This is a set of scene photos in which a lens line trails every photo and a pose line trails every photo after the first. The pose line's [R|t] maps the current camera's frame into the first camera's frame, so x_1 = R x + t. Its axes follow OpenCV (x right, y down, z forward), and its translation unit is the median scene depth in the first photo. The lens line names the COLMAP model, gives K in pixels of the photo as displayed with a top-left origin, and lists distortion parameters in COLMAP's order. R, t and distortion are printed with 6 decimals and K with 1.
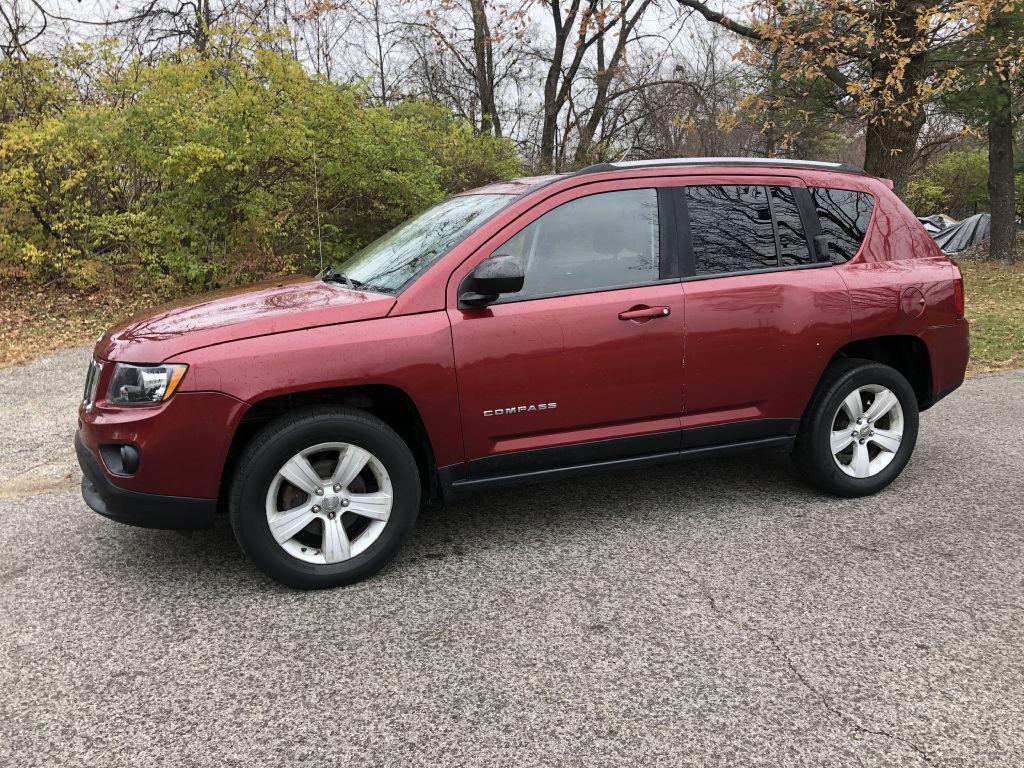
lens RADIAL K [[853.6, 0, 505.8], [0, 853.6, 375.7], [0, 0, 1]] dist [0.028338, -0.007366]
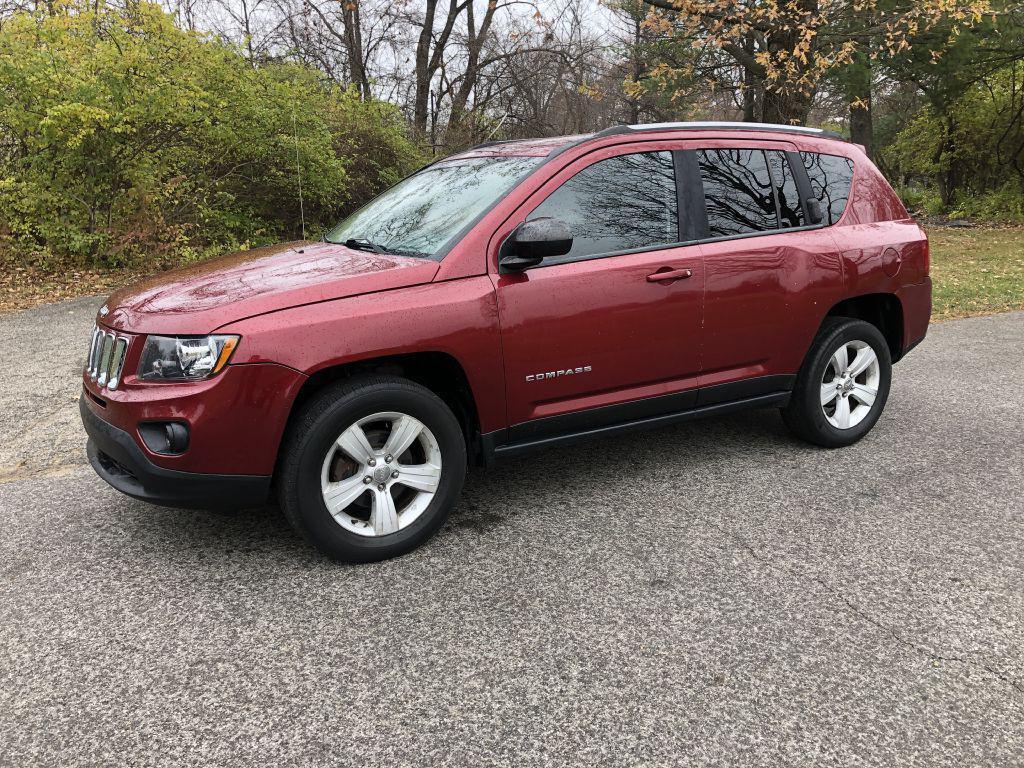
lens RADIAL K [[853.6, 0, 505.8], [0, 853.6, 375.7], [0, 0, 1]] dist [0.028338, -0.007366]
pose [[0.988759, -0.031784, 0.146103, -0.175906], [0.026674, 0.998967, 0.036801, 0.003590], [-0.147122, -0.032490, 0.988585, 0.018199]]
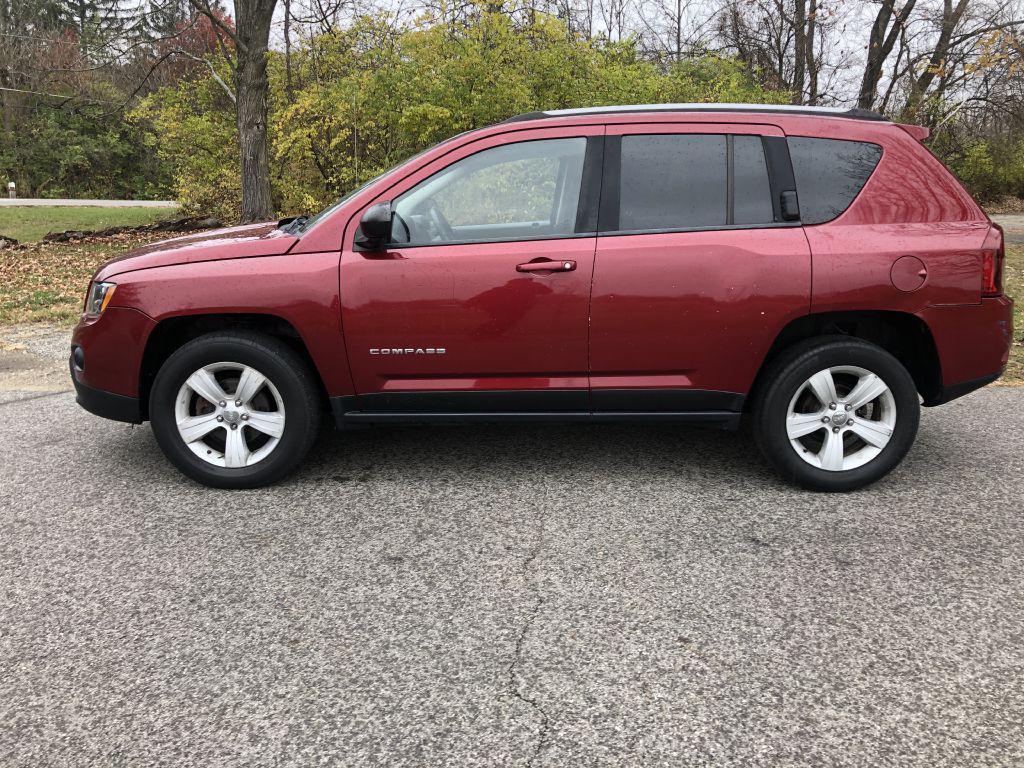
lens RADIAL K [[835.5, 0, 470.6], [0, 835.5, 383.5], [0, 0, 1]] dist [-0.001148, 0.056137]
pose [[0.923975, 0.106943, -0.367197, 0.430616], [-0.084905, 0.993509, 0.075705, -0.004693], [0.372910, -0.038773, 0.927057, 0.072260]]
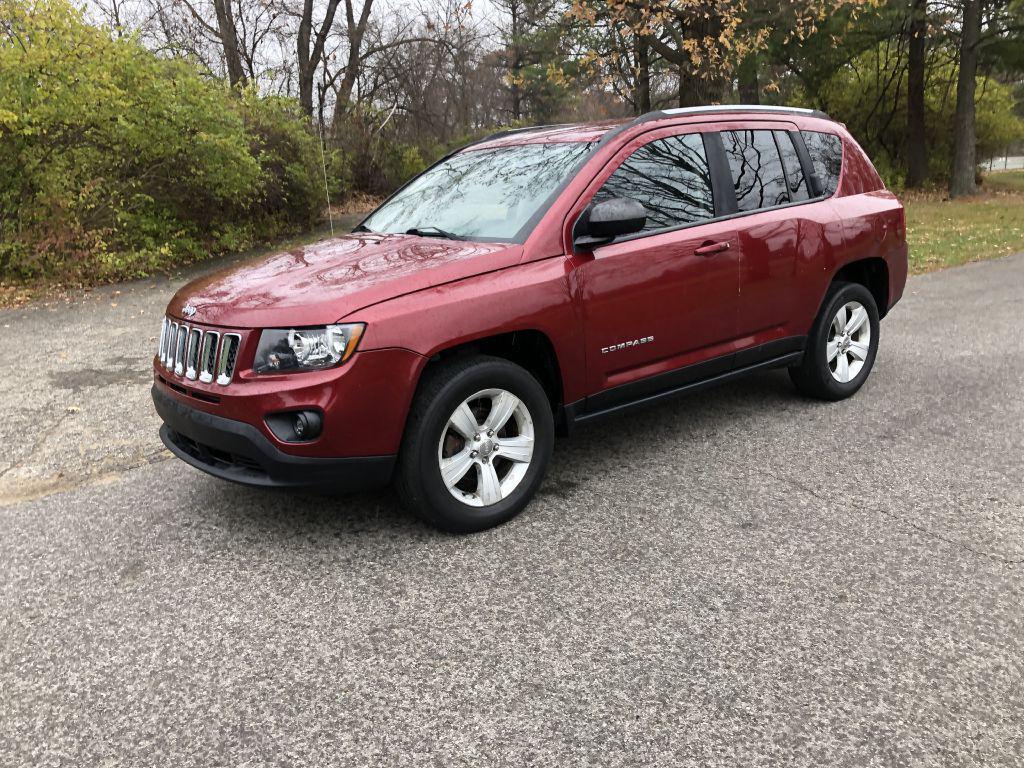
lens RADIAL K [[849.2, 0, 512.0], [0, 849.2, 384.0], [0, 0, 1]] dist [0.024422, -0.004260]
pose [[0.958028, -0.102087, 0.267882, -0.381853], [0.087742, 0.994019, 0.065017, 0.006456], [-0.272917, -0.038784, 0.961255, 0.007454]]
